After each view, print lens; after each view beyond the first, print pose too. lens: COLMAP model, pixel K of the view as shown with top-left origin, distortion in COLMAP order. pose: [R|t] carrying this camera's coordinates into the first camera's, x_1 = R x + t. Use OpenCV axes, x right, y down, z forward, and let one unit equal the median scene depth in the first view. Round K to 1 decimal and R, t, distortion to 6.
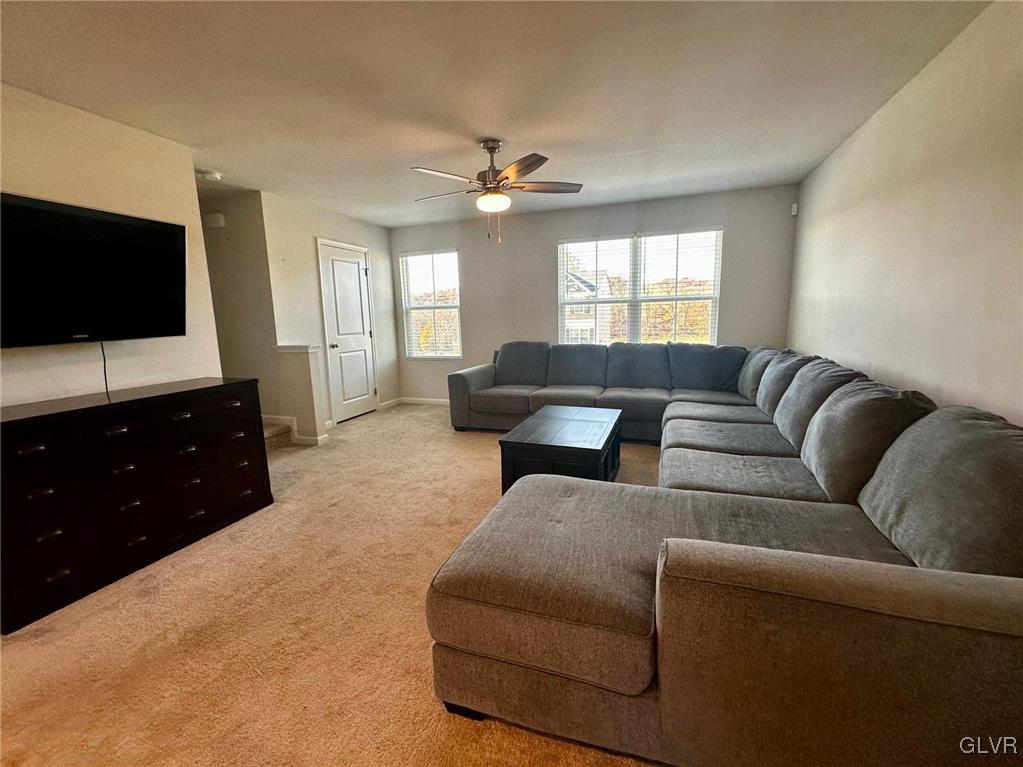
lens RADIAL K [[433.6, 0, 513.6], [0, 433.6, 383.1], [0, 0, 1]] dist [0.001133, -0.000103]
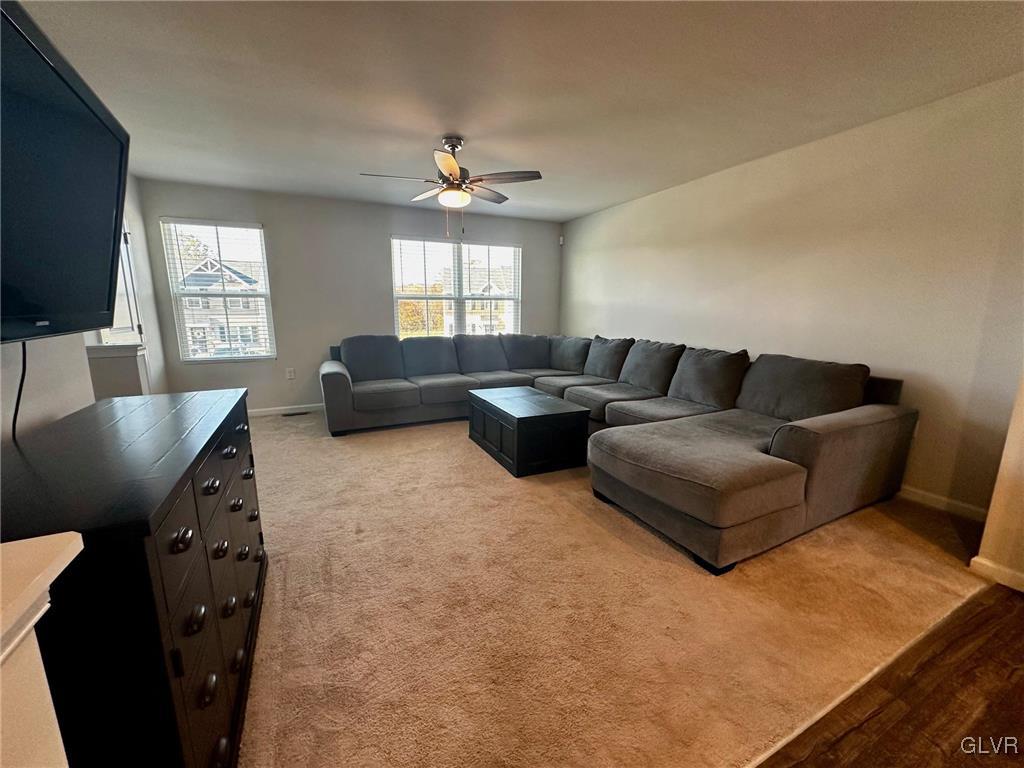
lens RADIAL K [[409.9, 0, 513.4], [0, 409.9, 385.5], [0, 0, 1]] dist [-0.004521, -0.000119]
pose [[0.700714, -0.104527, 0.705744, -0.447700], [0.090658, 0.994236, 0.057243, -0.008681], [-0.707659, 0.023870, 0.706151, 0.141234]]
